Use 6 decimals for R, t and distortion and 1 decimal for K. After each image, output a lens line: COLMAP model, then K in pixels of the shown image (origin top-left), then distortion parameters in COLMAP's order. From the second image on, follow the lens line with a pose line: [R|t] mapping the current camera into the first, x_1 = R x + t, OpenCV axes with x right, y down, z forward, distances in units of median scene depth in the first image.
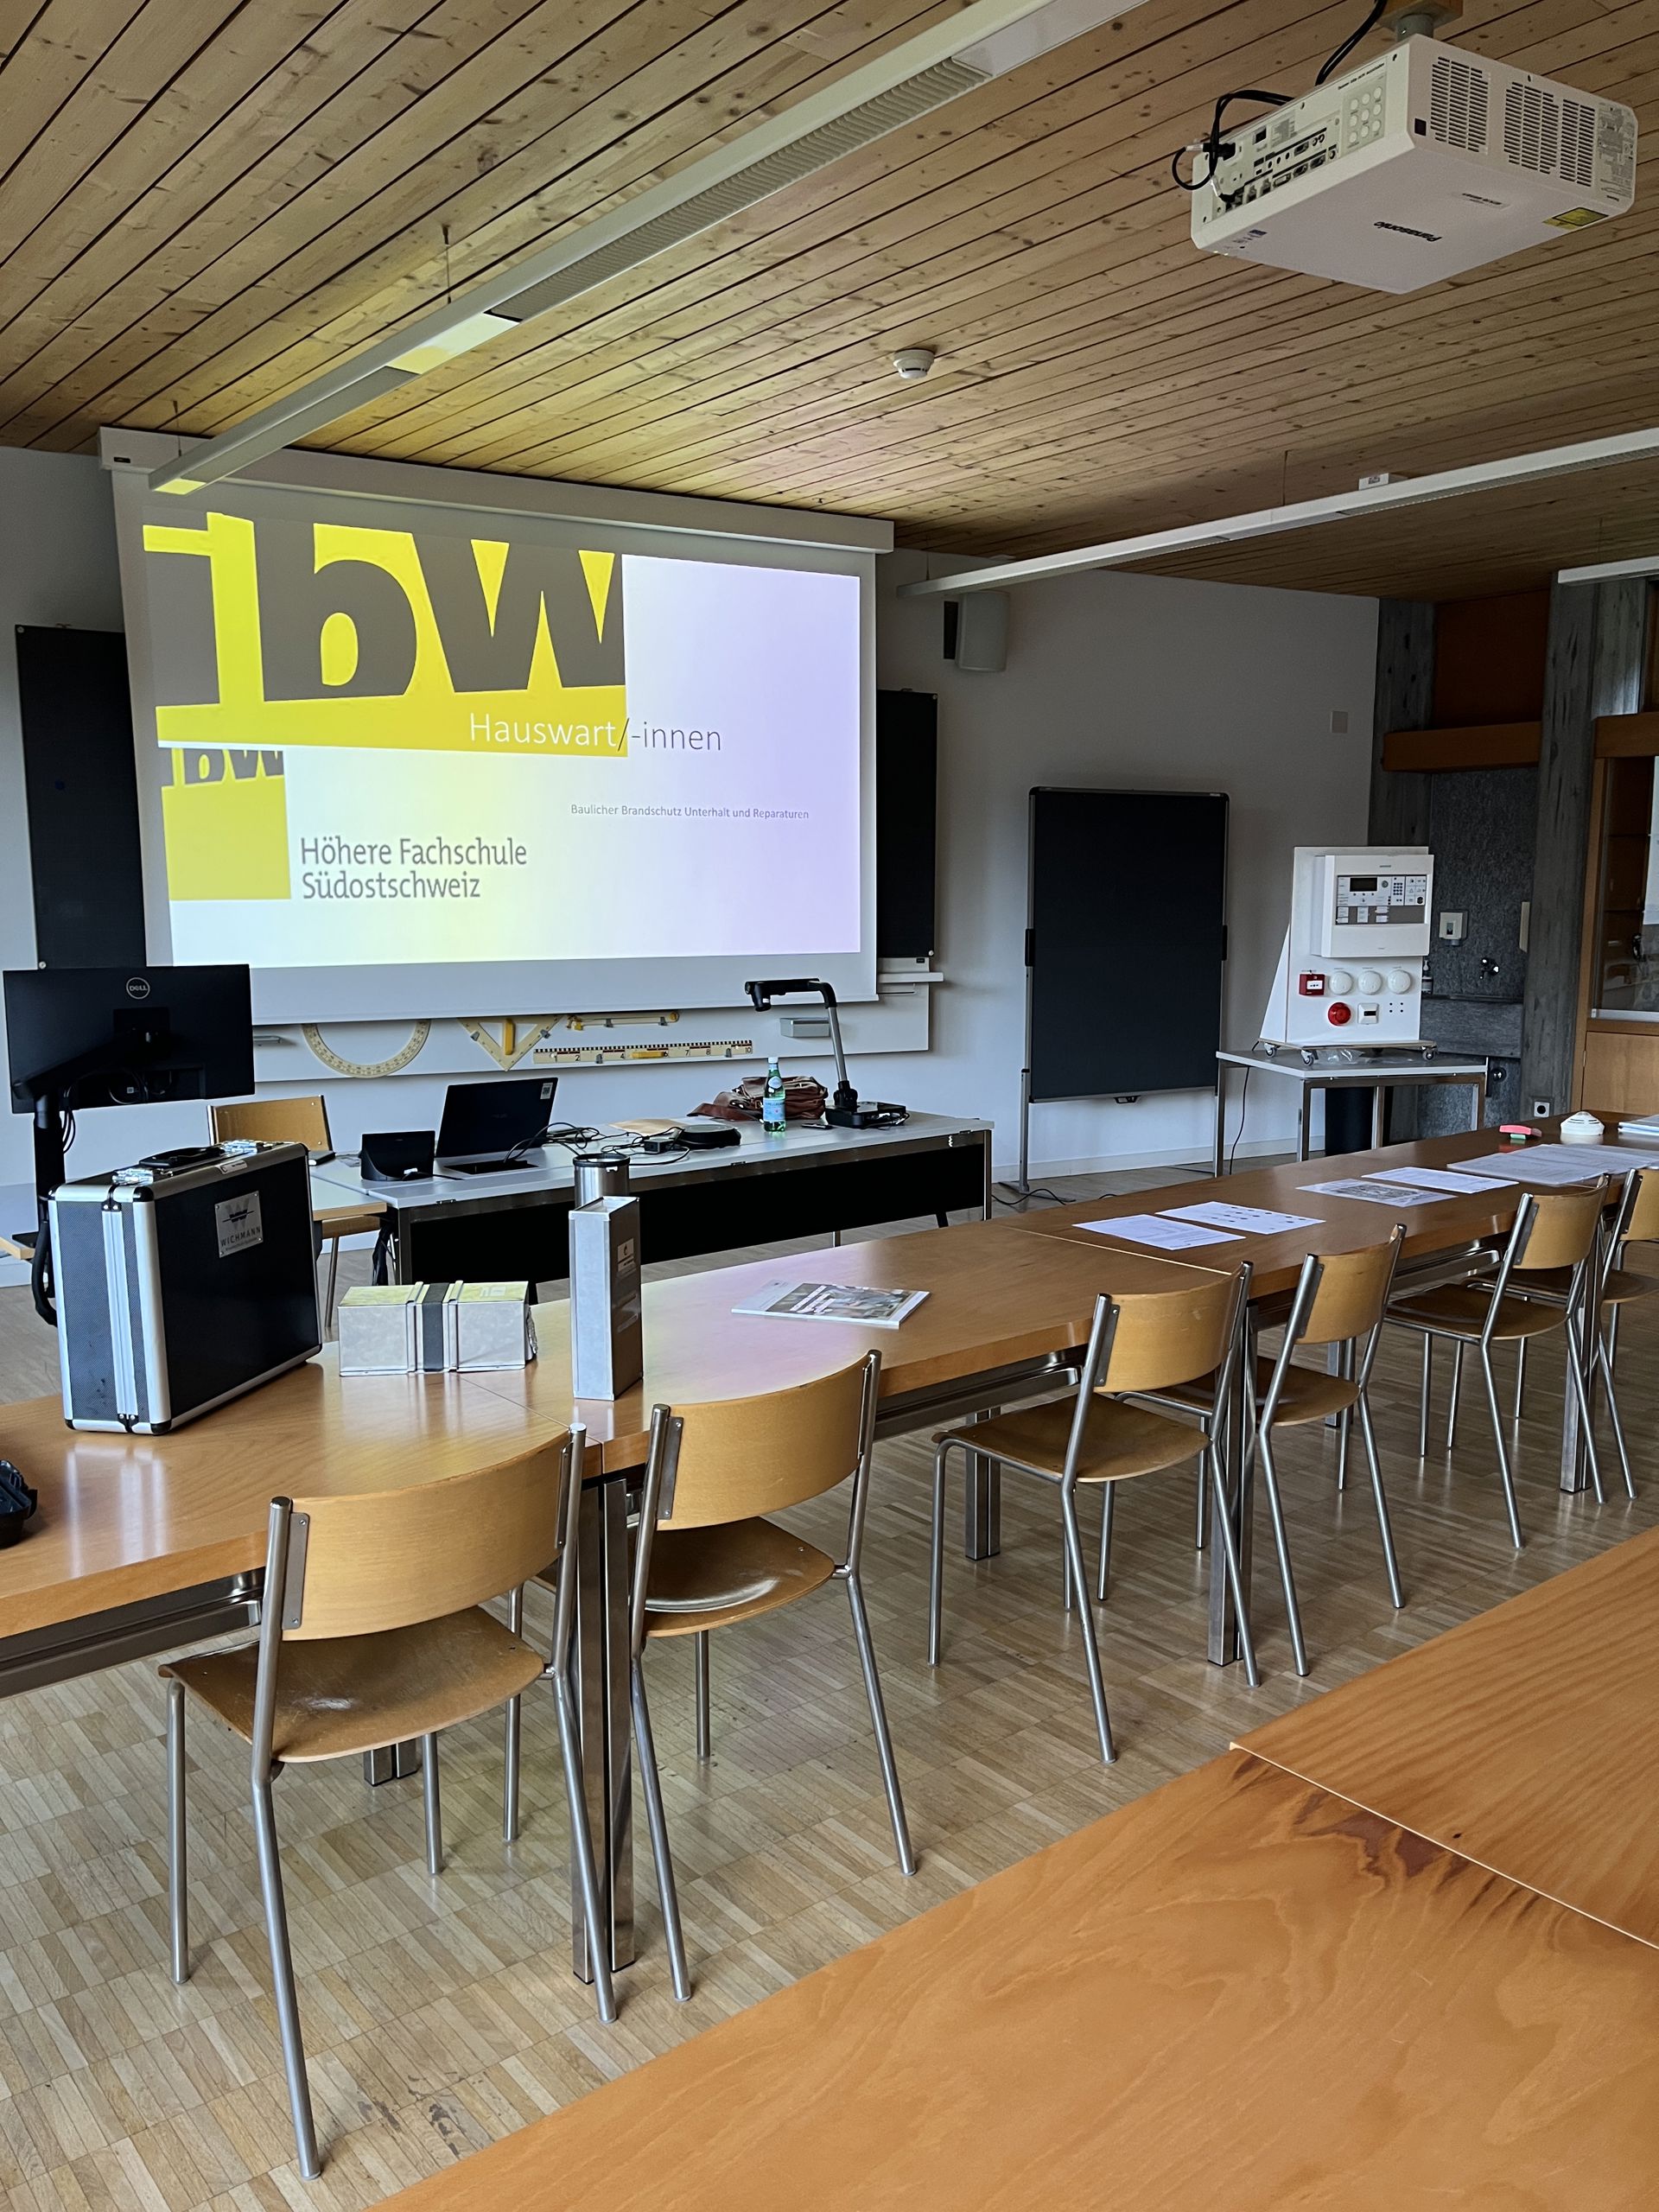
lens RADIAL K [[1670.2, 0, 832.9], [0, 1670.2, 1122.9], [0, 0, 1]] dist [0.064797, -0.094919]
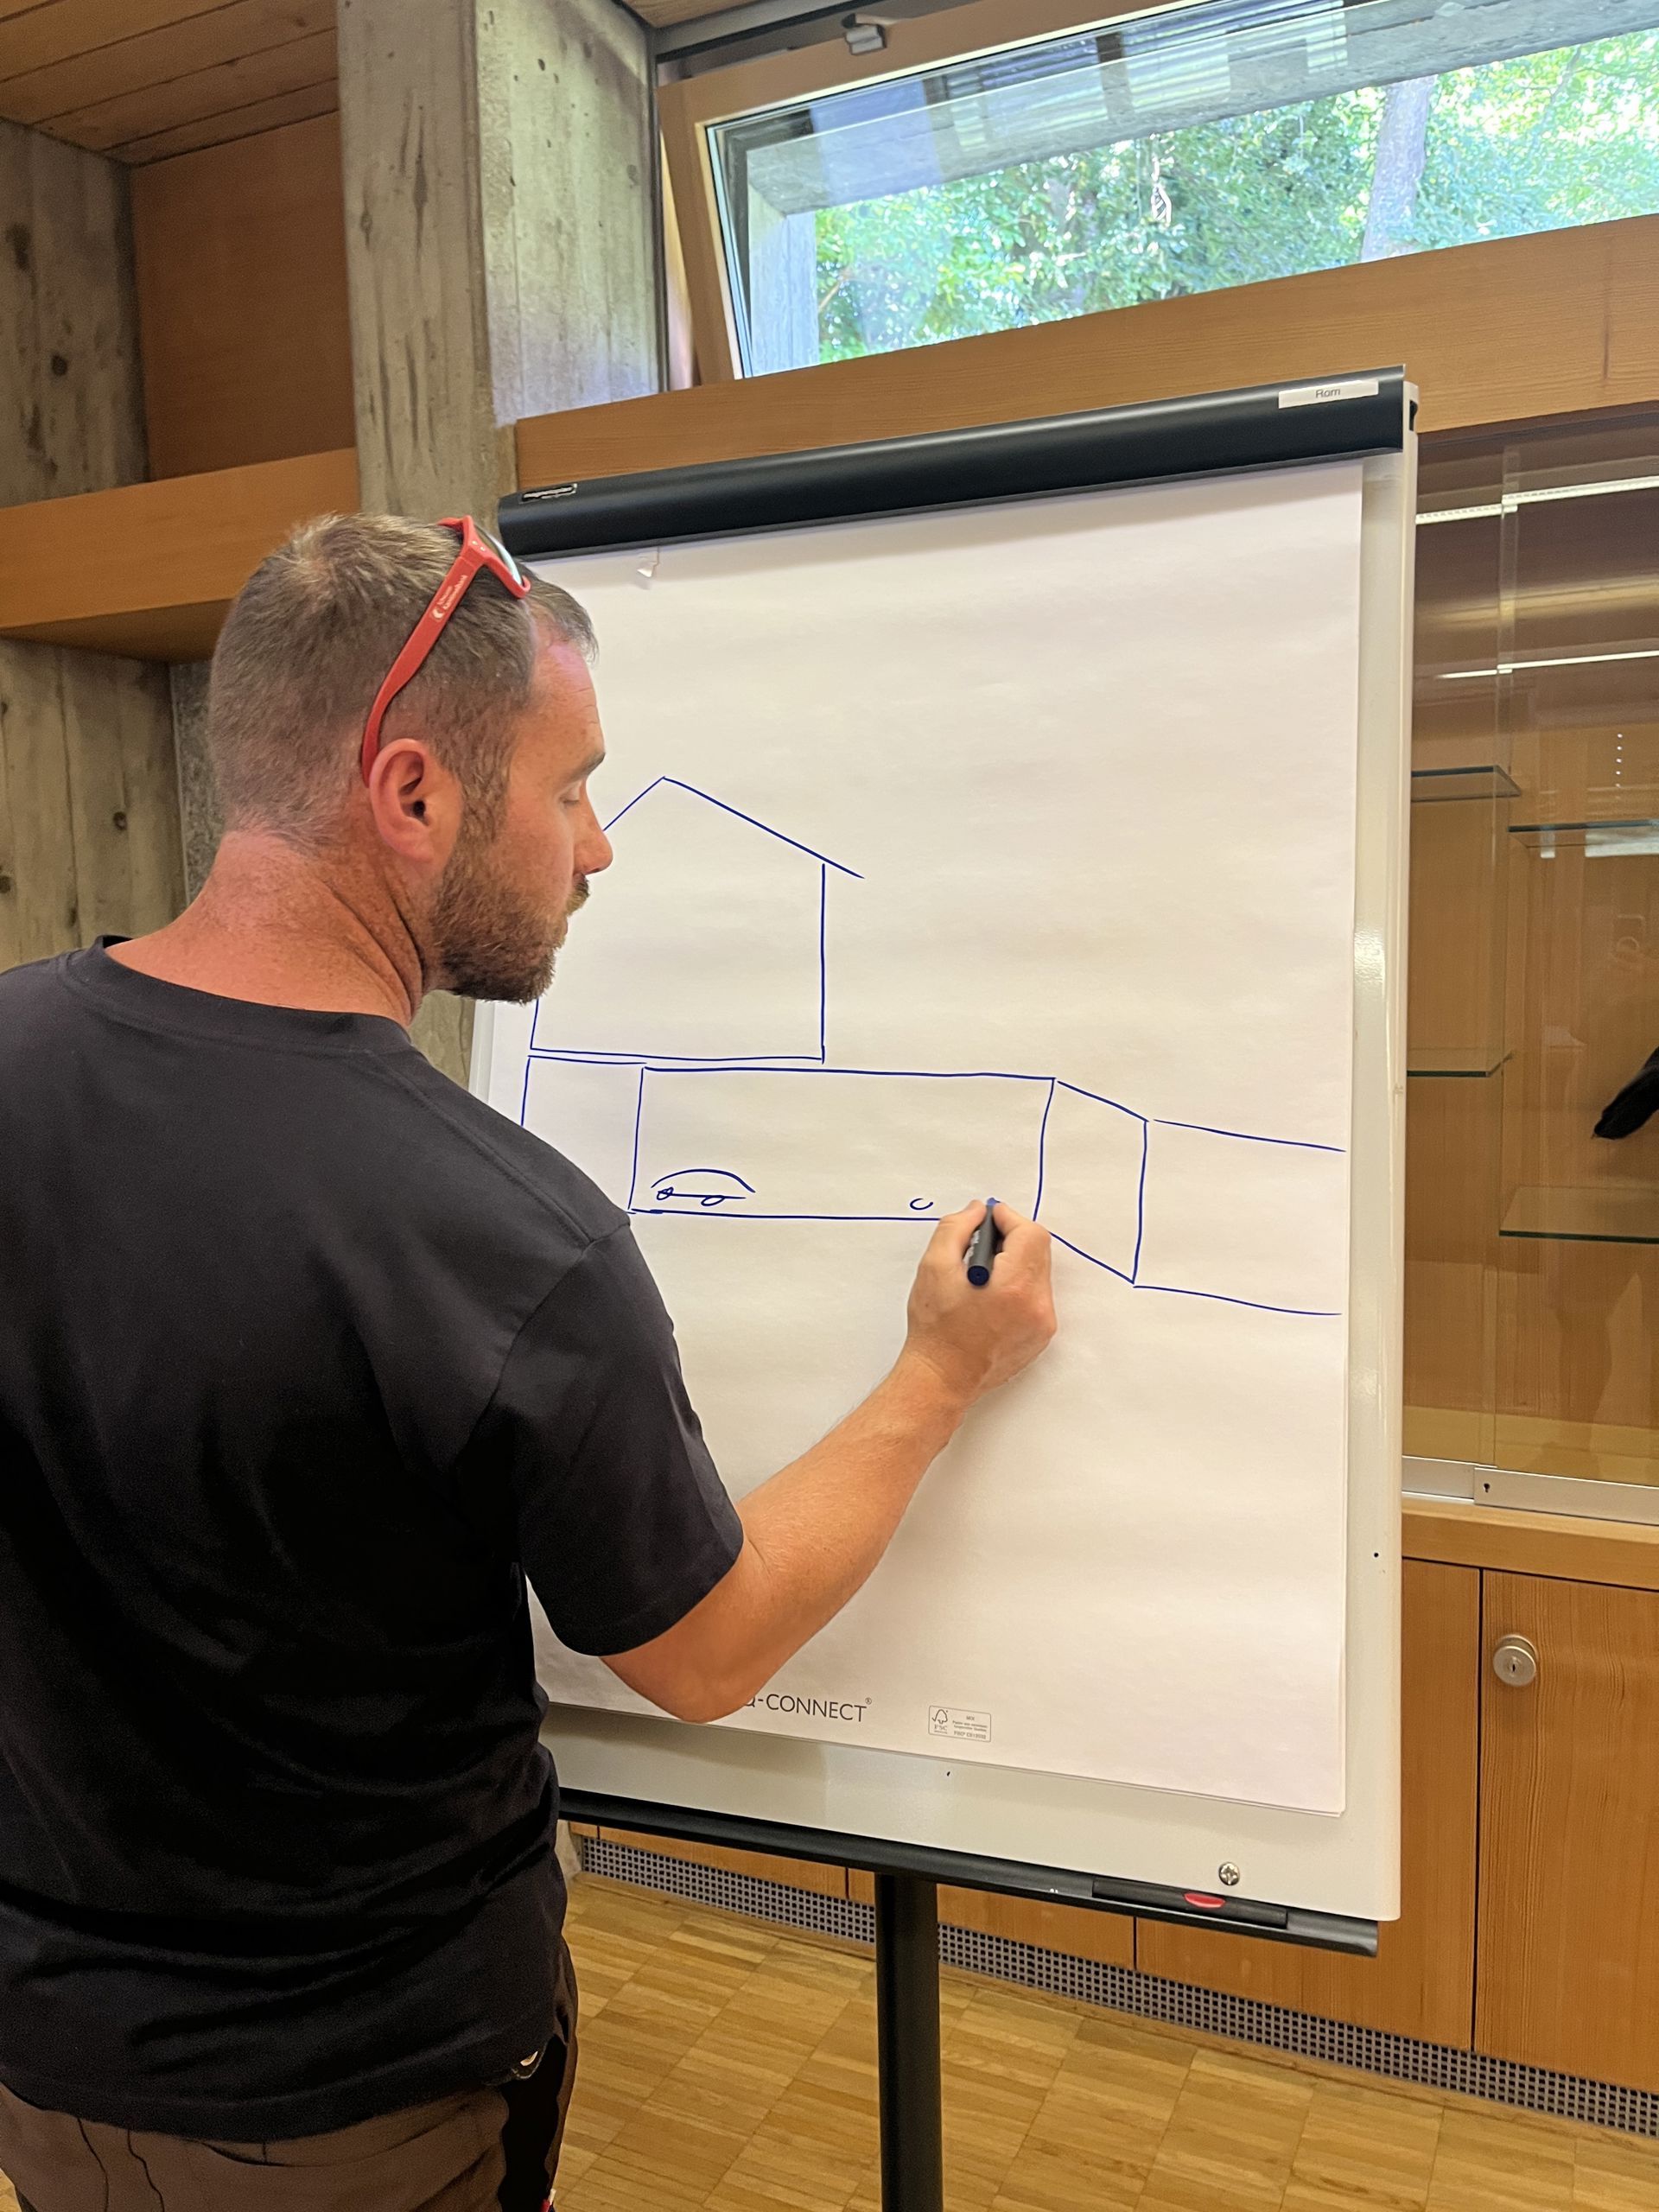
lens RADIAL K [[1673.6, 0, 832.9], [0, 1673.6, 1131.1], [0, 0, 1]] dist [0.082433, -0.116645]
pose [[0.902476, -0.068788, 0.425212, 0.464797], [0.080910, 0.996666, -0.010491, -0.136968], [-0.423072, 0.043872, 0.905033, 0.900918]]
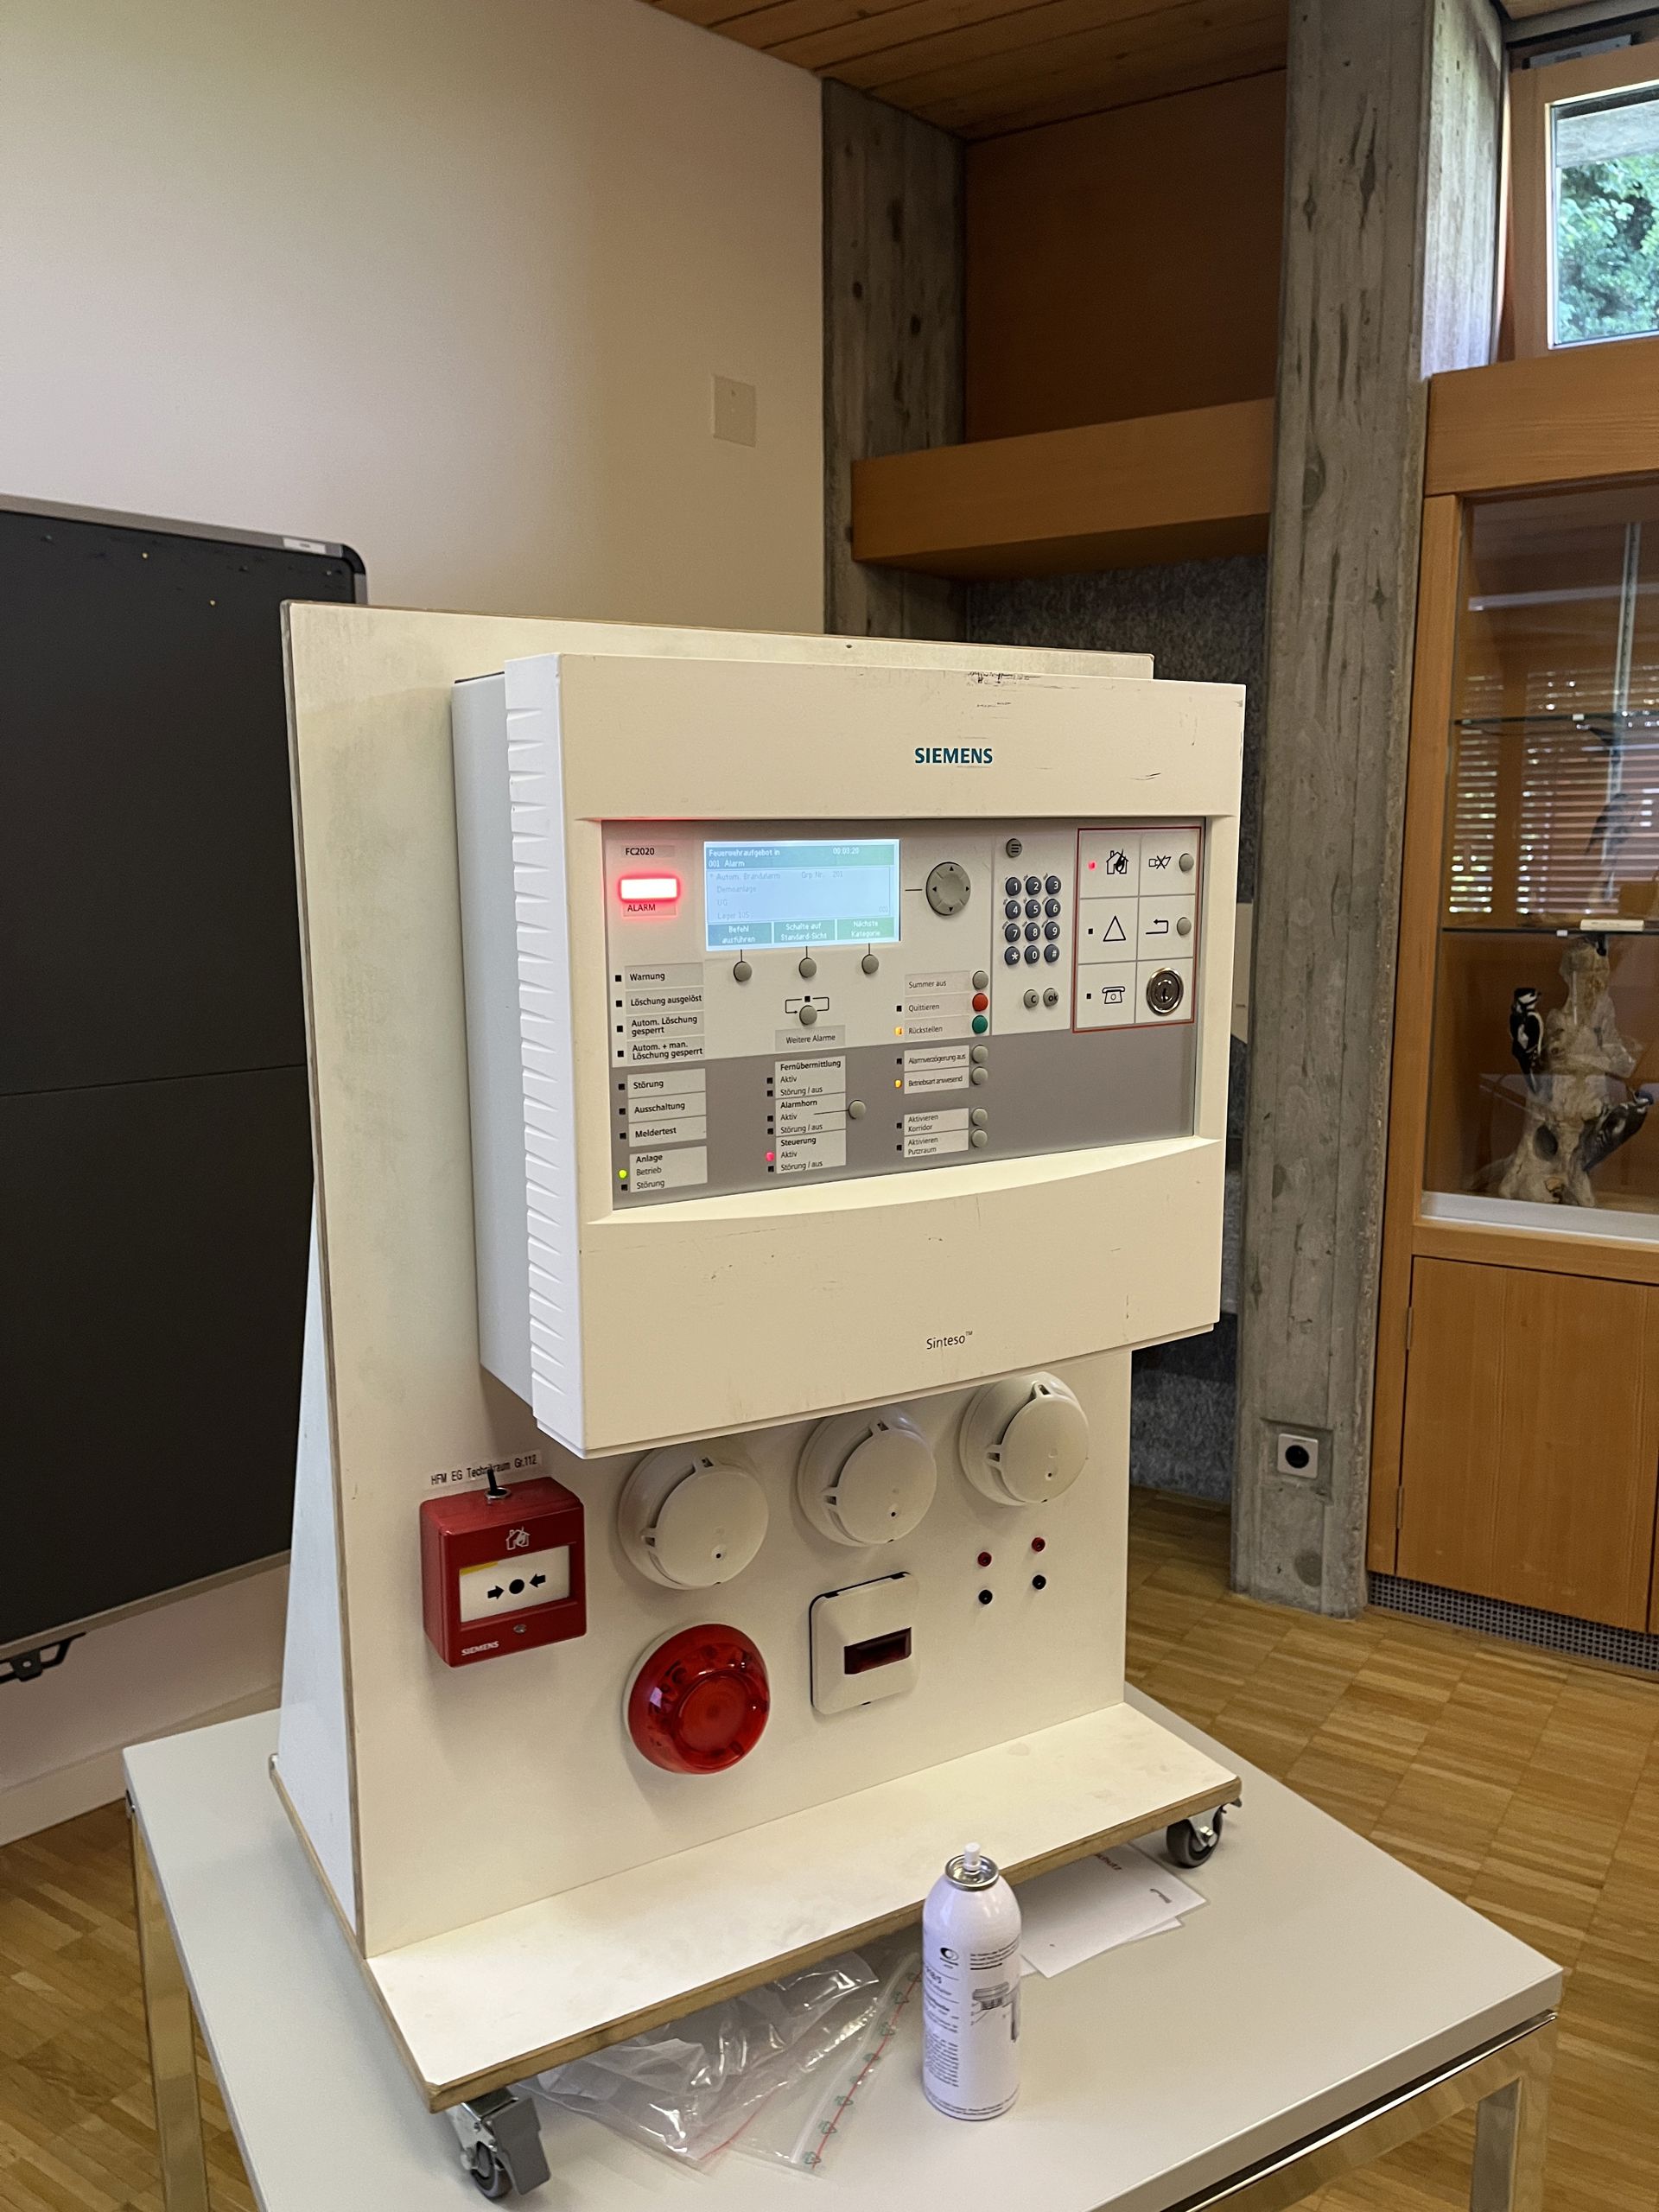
lens RADIAL K [[1670.2, 0, 832.9], [0, 1670.2, 1122.9], [0, 0, 1]] dist [0.064797, -0.094919]
pose [[0.953610, -0.052957, 0.296351, 0.282142], [0.045375, 0.998444, 0.032409, -0.130149], [-0.297606, -0.017459, 0.954529, 0.886347]]
